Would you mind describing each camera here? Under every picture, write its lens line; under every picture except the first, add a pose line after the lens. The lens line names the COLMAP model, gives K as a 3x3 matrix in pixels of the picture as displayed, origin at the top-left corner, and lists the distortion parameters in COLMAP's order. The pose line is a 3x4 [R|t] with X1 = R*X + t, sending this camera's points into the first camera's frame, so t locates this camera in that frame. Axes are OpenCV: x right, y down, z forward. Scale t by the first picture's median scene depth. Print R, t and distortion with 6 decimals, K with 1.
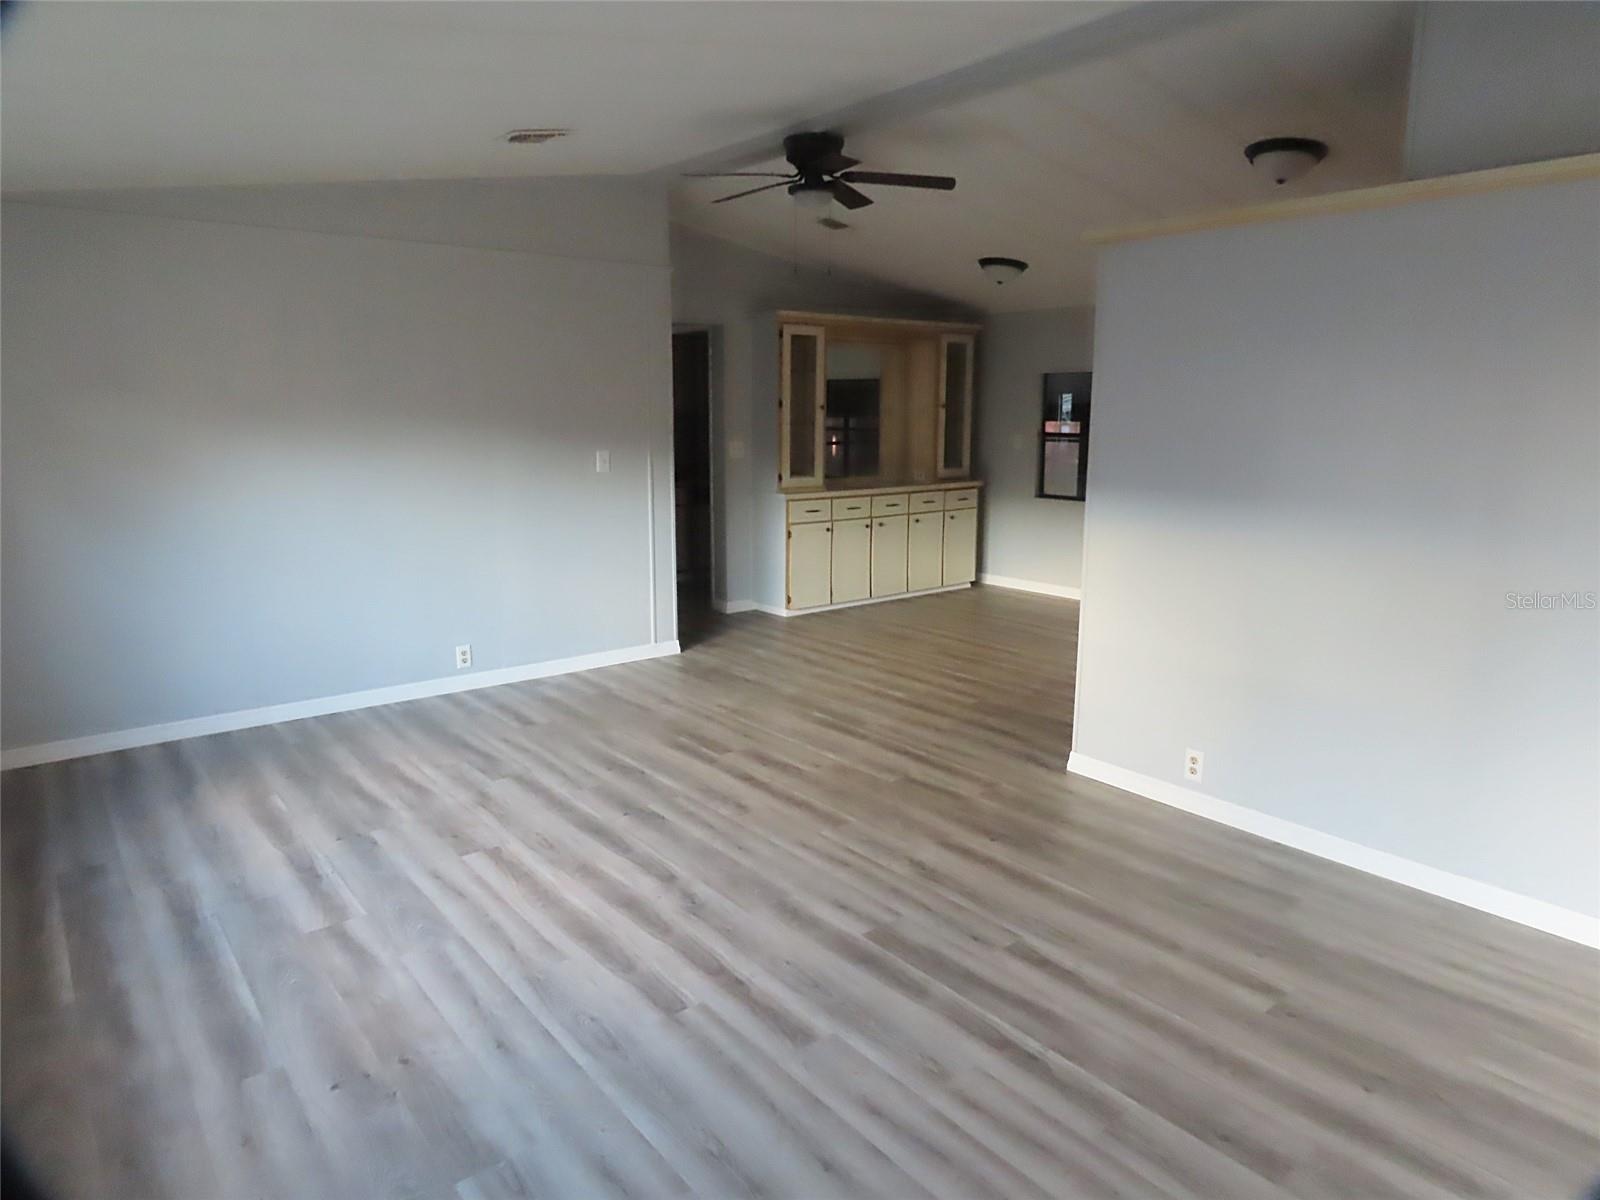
lens RADIAL K [[1013.2, 0, 800.0], [0, 1013.2, 600.0], [0, 0, 1]] dist [-0.003610, -0.001922]
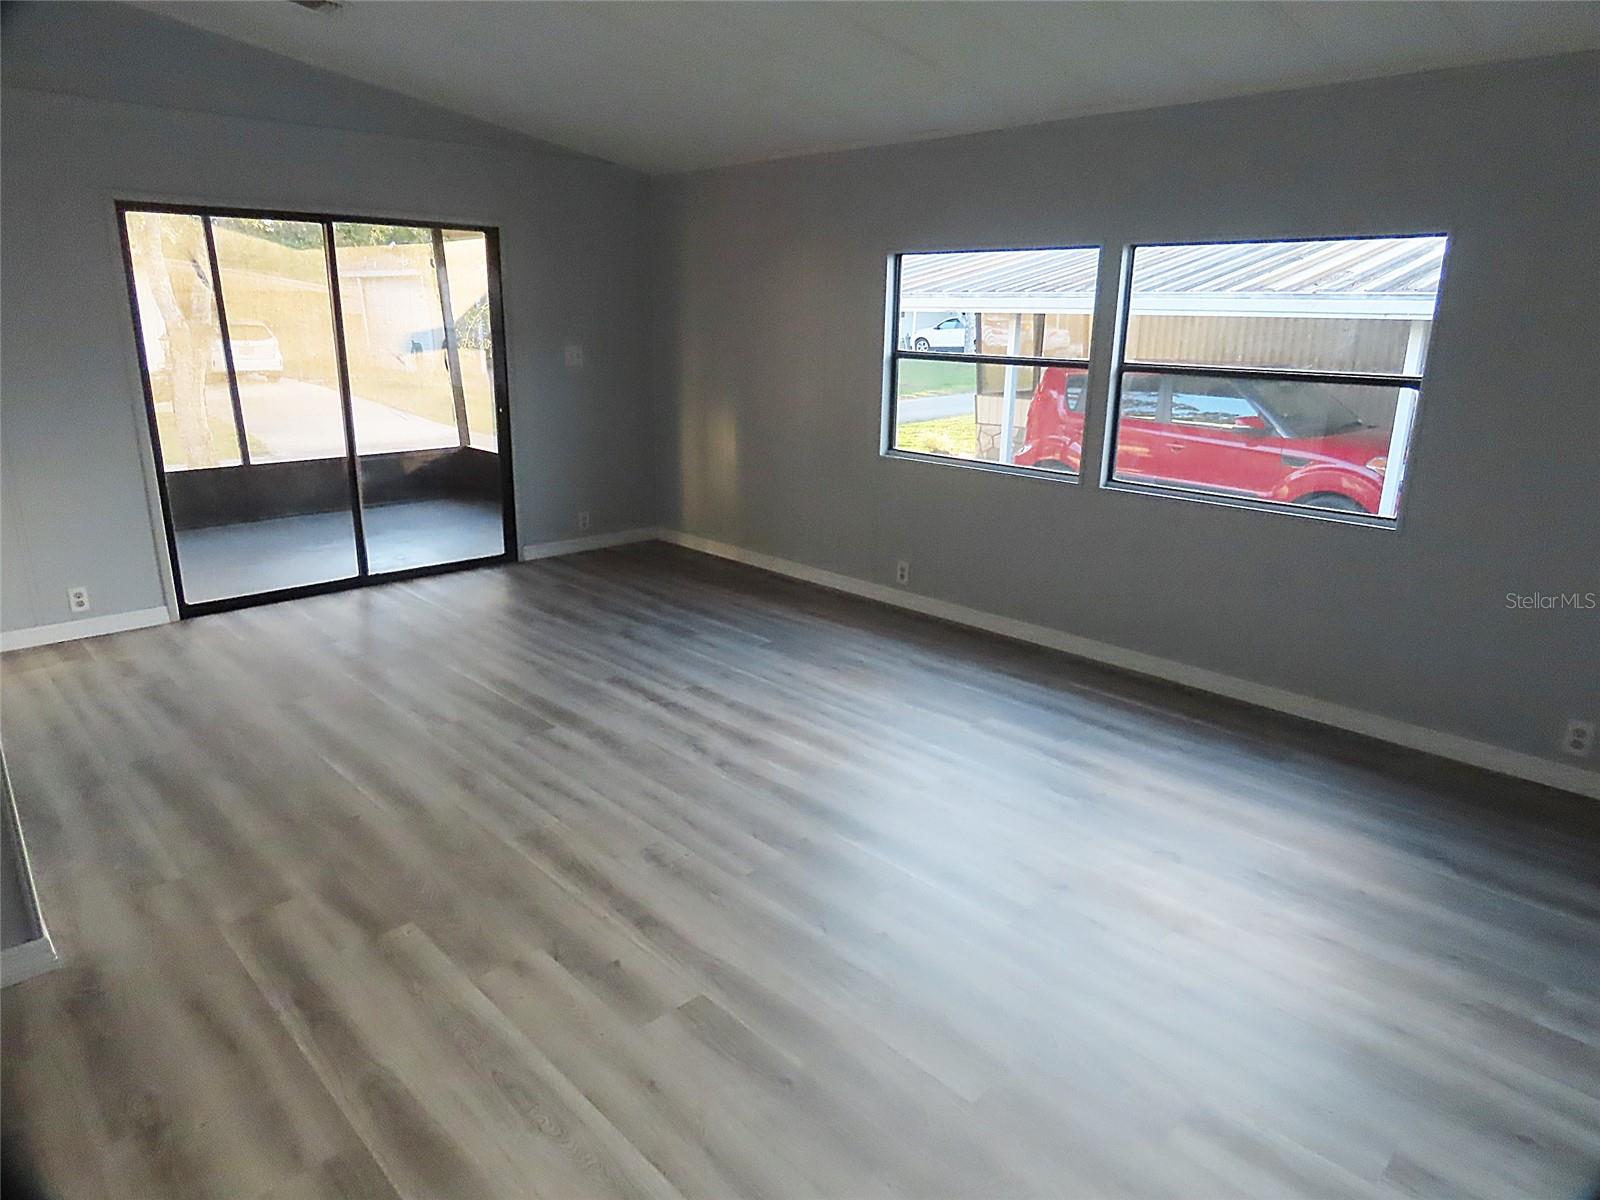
lens RADIAL K [[1013.2, 0, 800.0], [0, 1013.2, 600.0], [0, 0, 1]] dist [-0.003610, -0.001922]
pose [[-0.995710, 0.013605, -0.091526, -0.109167], [-0.029663, 0.889997, 0.455000, -0.334671], [0.087649, 0.455763, -0.885775, 1.756951]]
